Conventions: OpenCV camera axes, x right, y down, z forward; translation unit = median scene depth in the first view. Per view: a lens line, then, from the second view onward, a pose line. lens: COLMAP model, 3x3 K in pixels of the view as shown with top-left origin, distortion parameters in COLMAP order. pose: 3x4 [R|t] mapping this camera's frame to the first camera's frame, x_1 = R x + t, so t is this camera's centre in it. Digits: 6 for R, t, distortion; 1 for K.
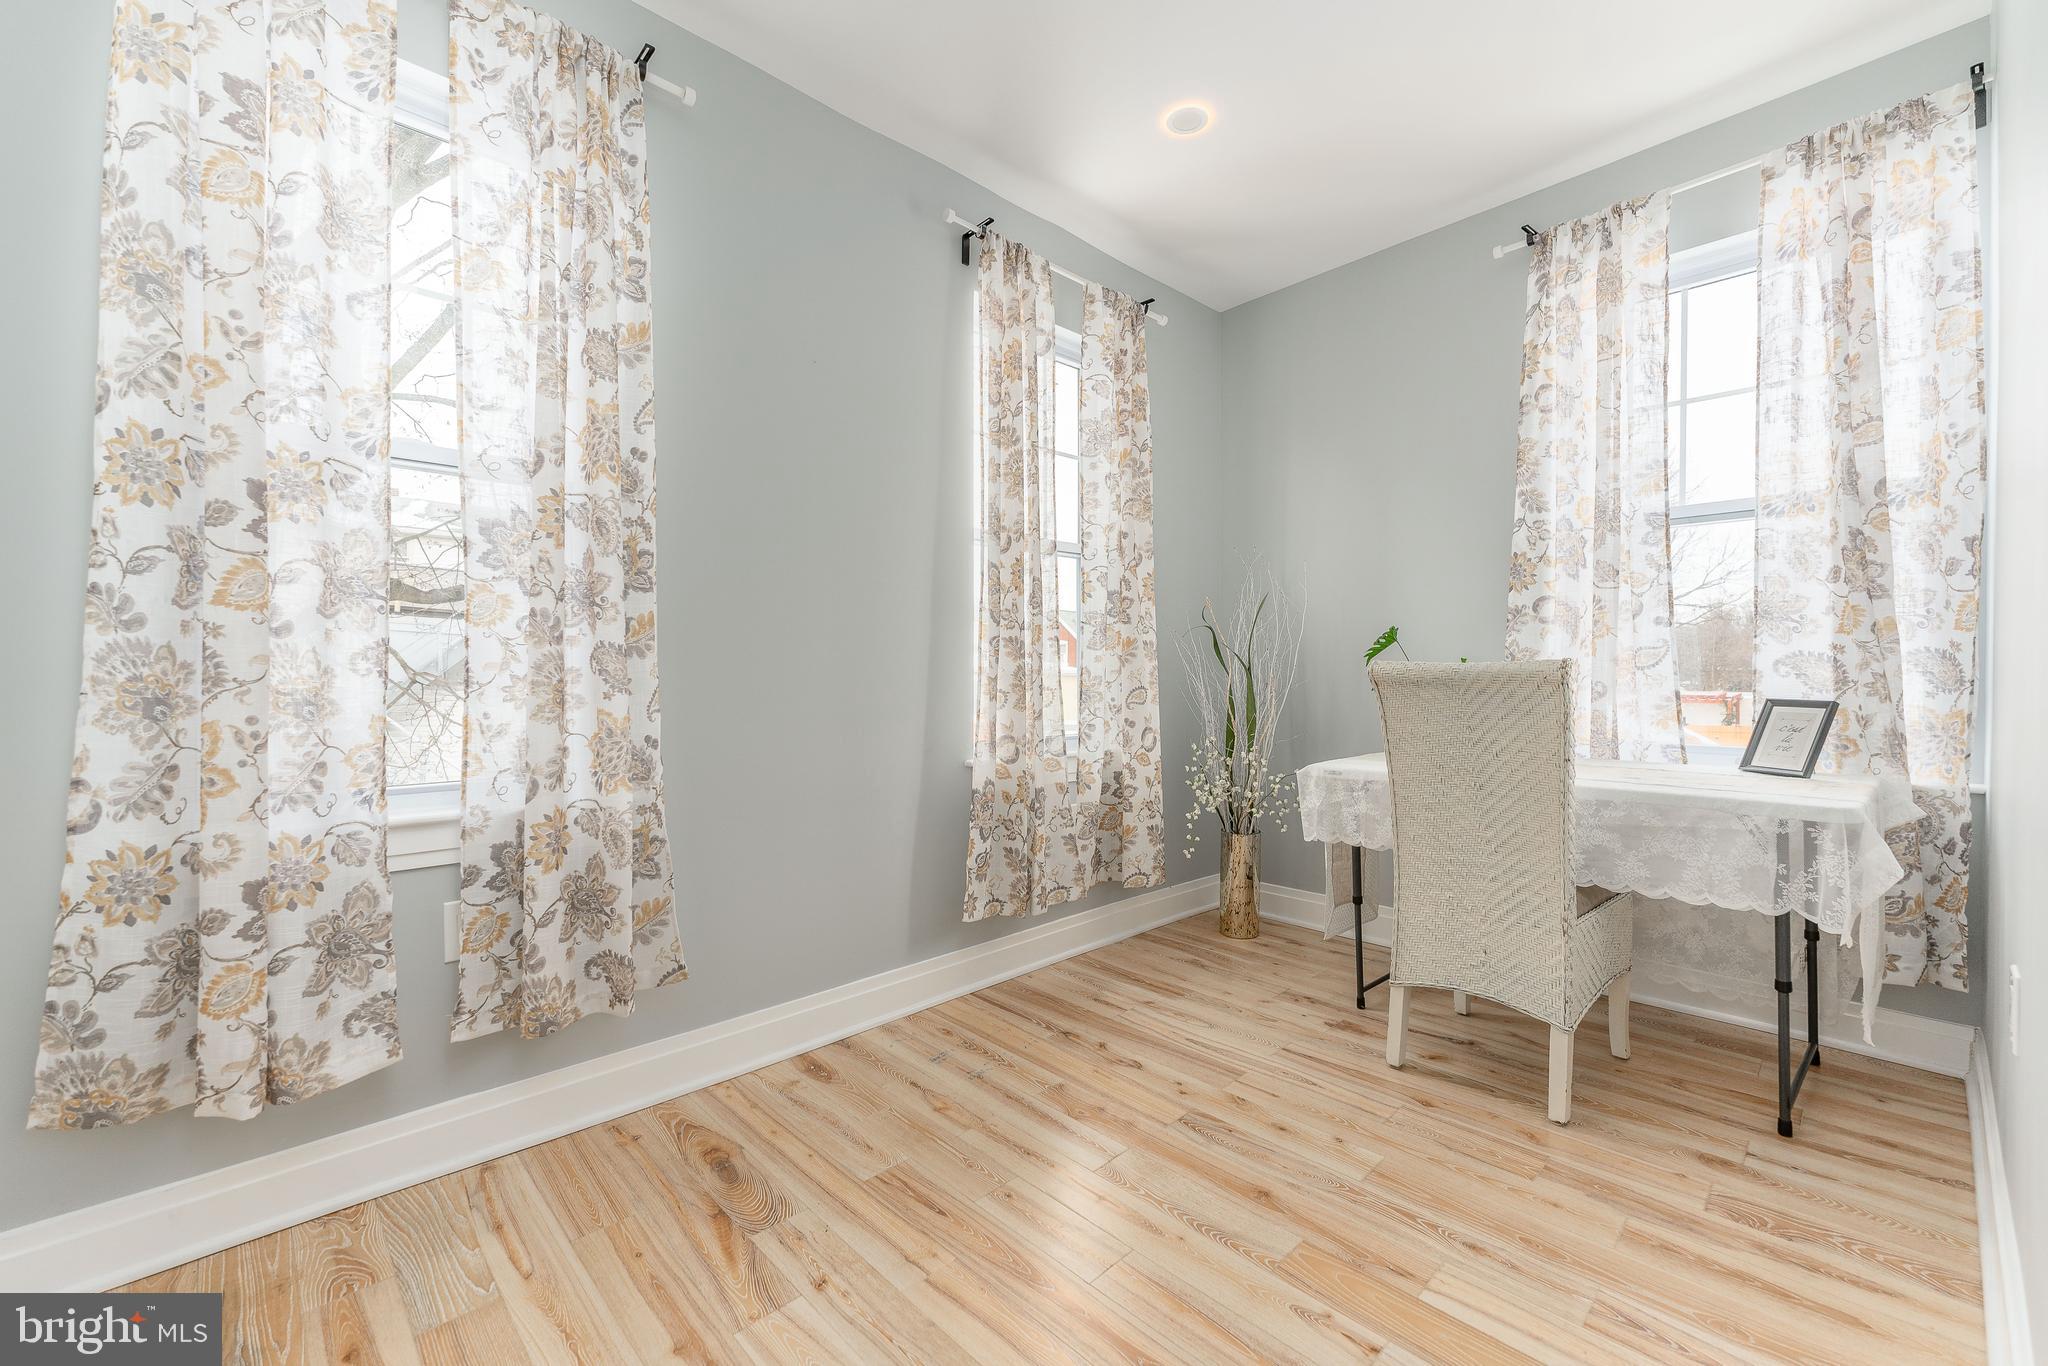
lens RADIAL K [[833.4, 0, 1024.4], [0, 833.4, 676.2], [0, 0, 1]] dist [-0.001106, 0.000536]
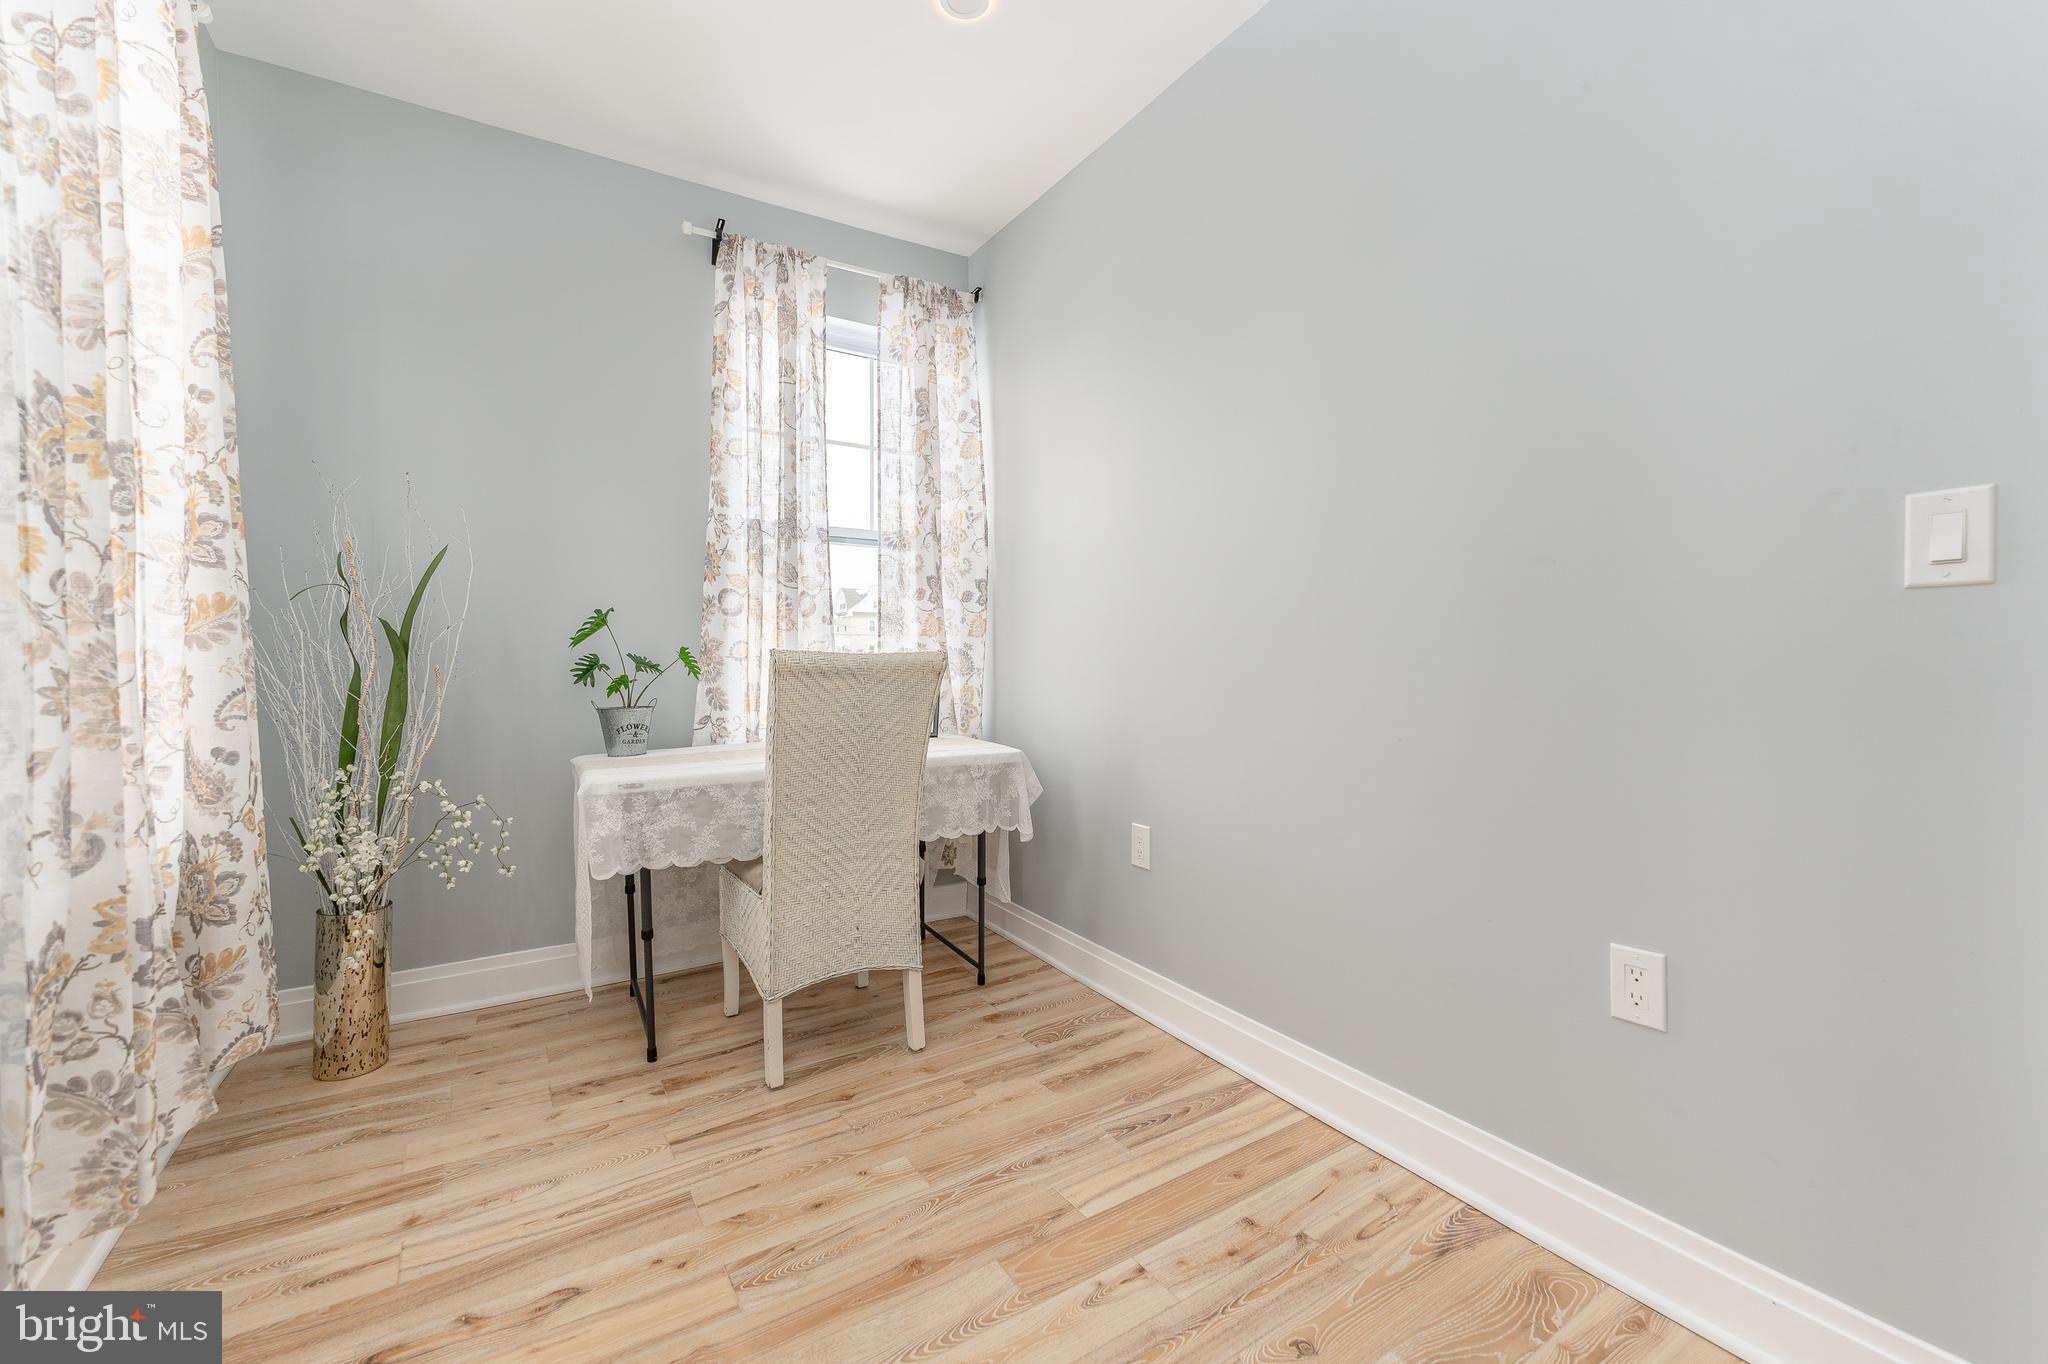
lens RADIAL K [[833.4, 0, 1026.6], [0, 833.4, 678.8], [0, 0, 1]] dist [-0.001106, 0.000536]
pose [[0.190362, -0.015946, 0.981584, -0.388307], [0.002367, 0.999873, 0.015784, 0.000412], [-0.981711, -0.000681, 0.190375, 0.529603]]
